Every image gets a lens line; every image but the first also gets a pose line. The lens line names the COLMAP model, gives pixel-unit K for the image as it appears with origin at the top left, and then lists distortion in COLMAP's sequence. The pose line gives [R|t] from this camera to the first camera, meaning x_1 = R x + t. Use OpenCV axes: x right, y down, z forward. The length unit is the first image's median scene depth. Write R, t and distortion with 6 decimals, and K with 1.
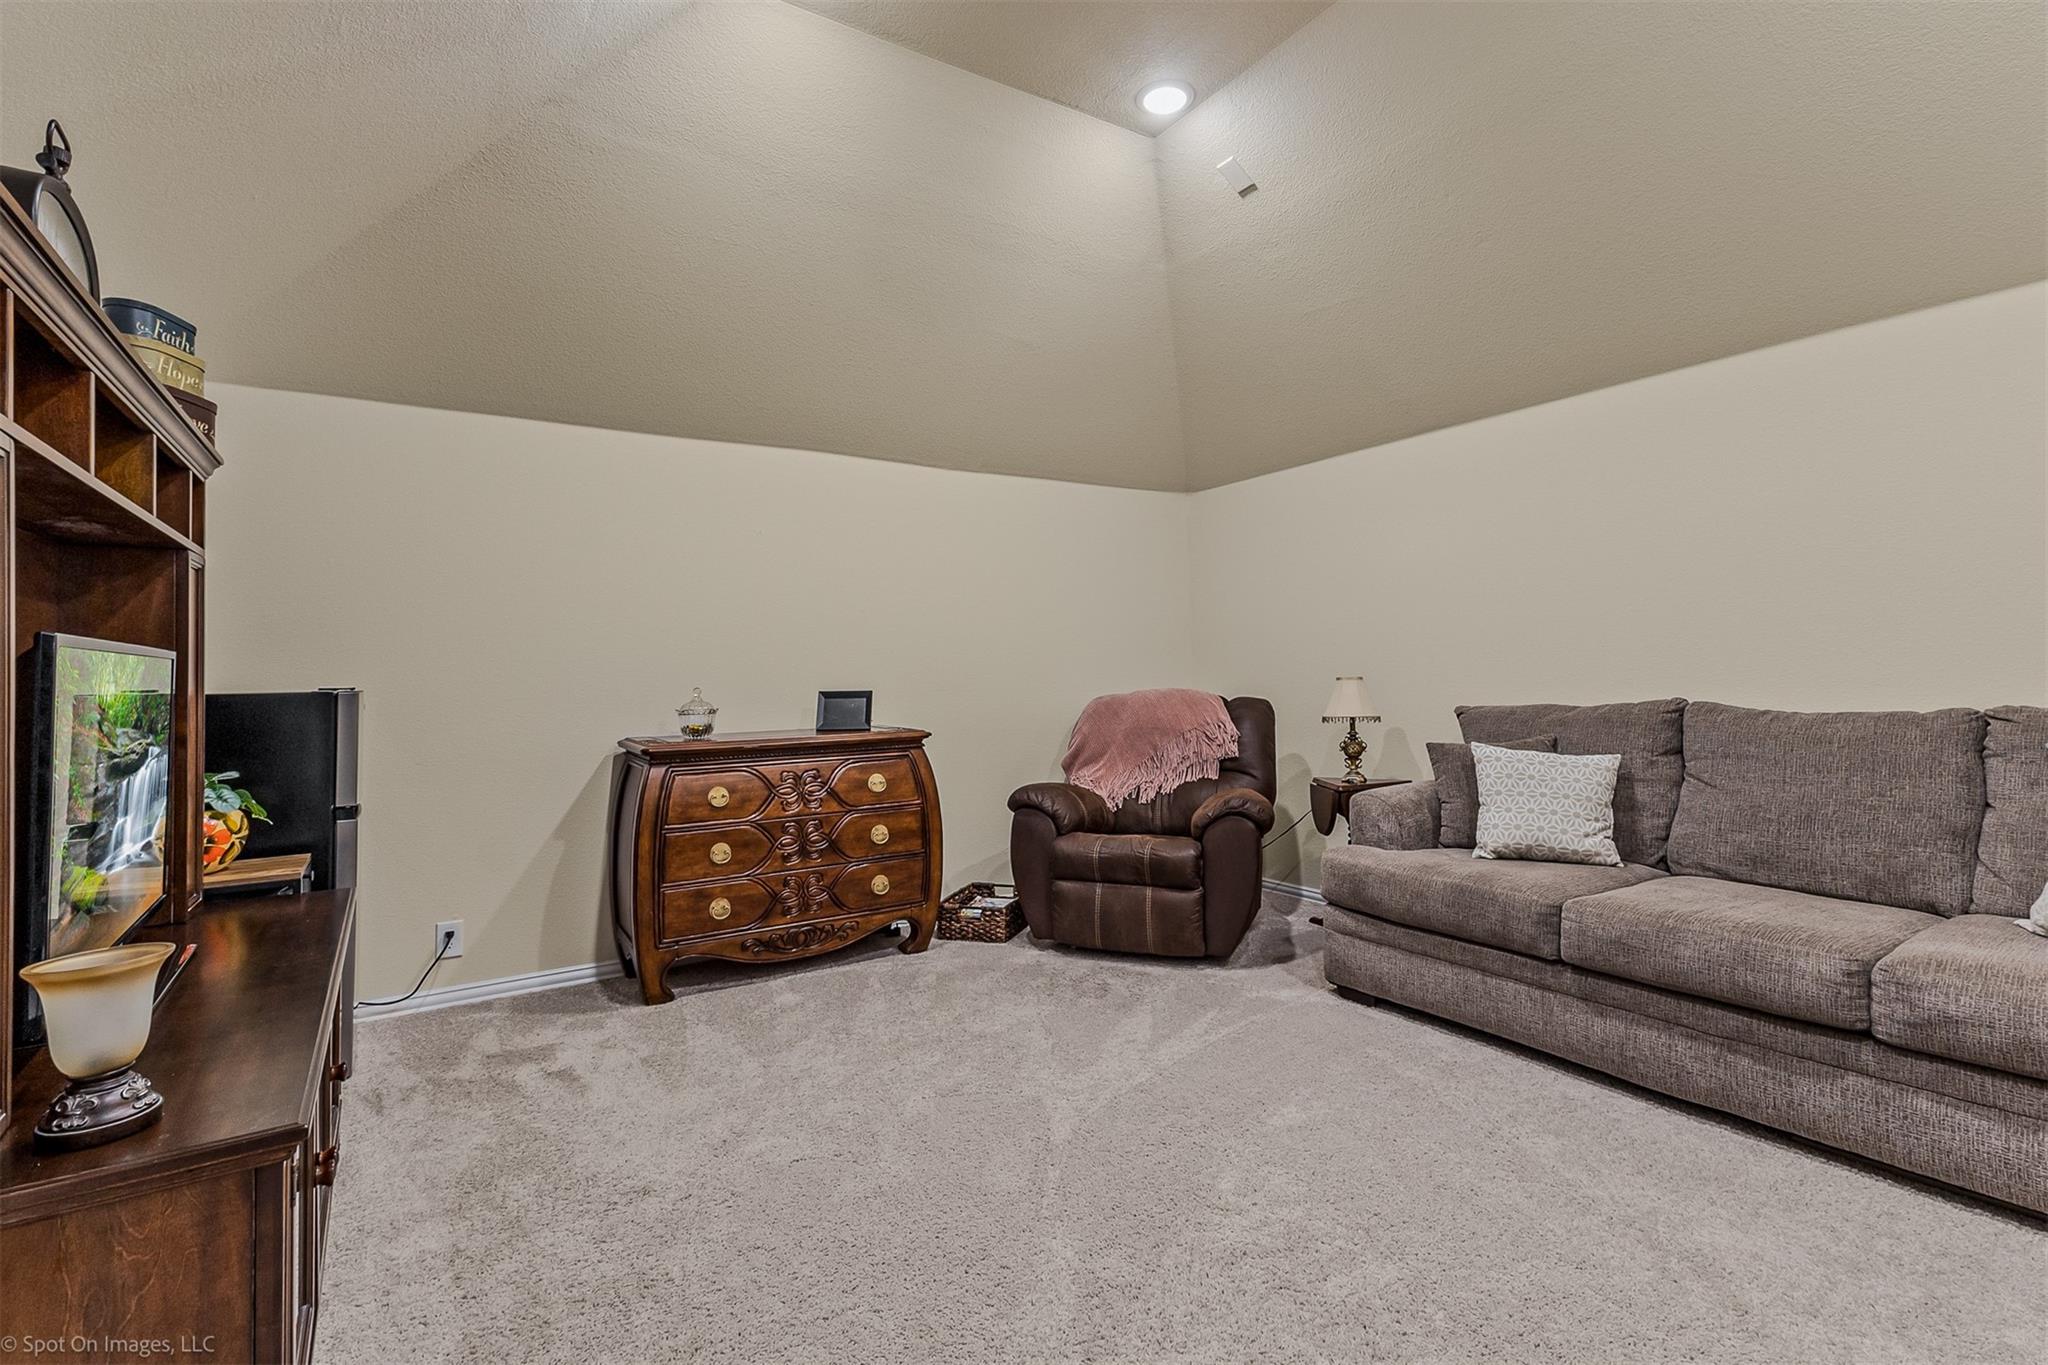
lens RADIAL K [[951.6, 0, 1029.7], [0, 951.6, 648.5], [0, 0, 1]] dist [0.002886, 0.000354]
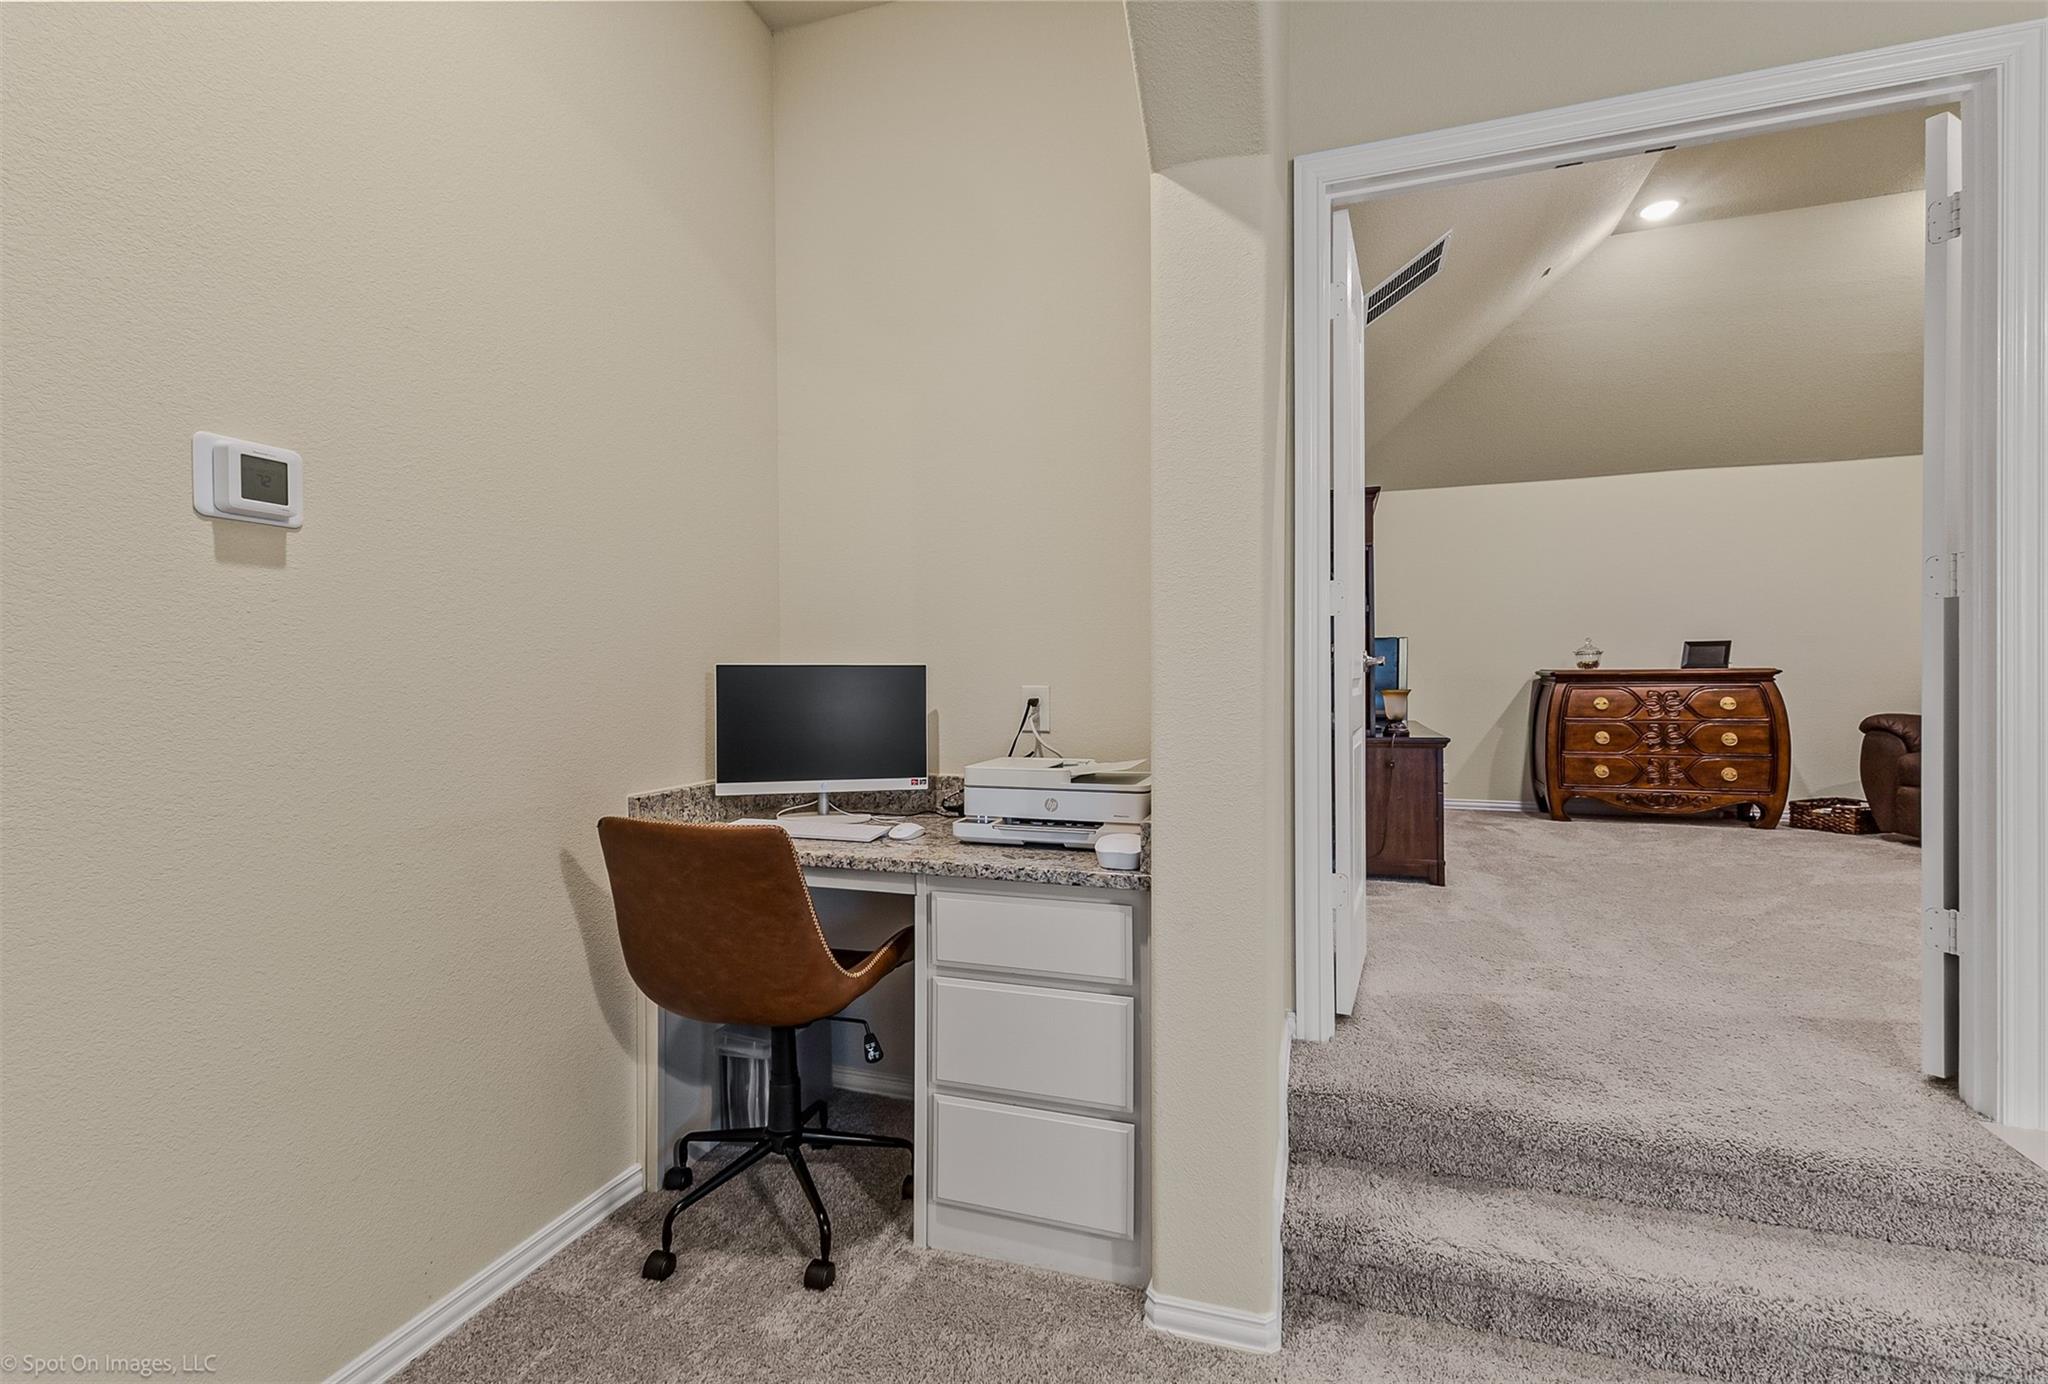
lens RADIAL K [[920.2, 0, 1010.3], [0, 920.2, 685.0], [0, 0, 1]] dist [0.000692, -0.000044]
pose [[0.604741, 0.022279, -0.796110, 0.296414], [0.020260, 0.998855, 0.043343, 0.033495], [0.796164, -0.042340, 0.603598, -0.710153]]
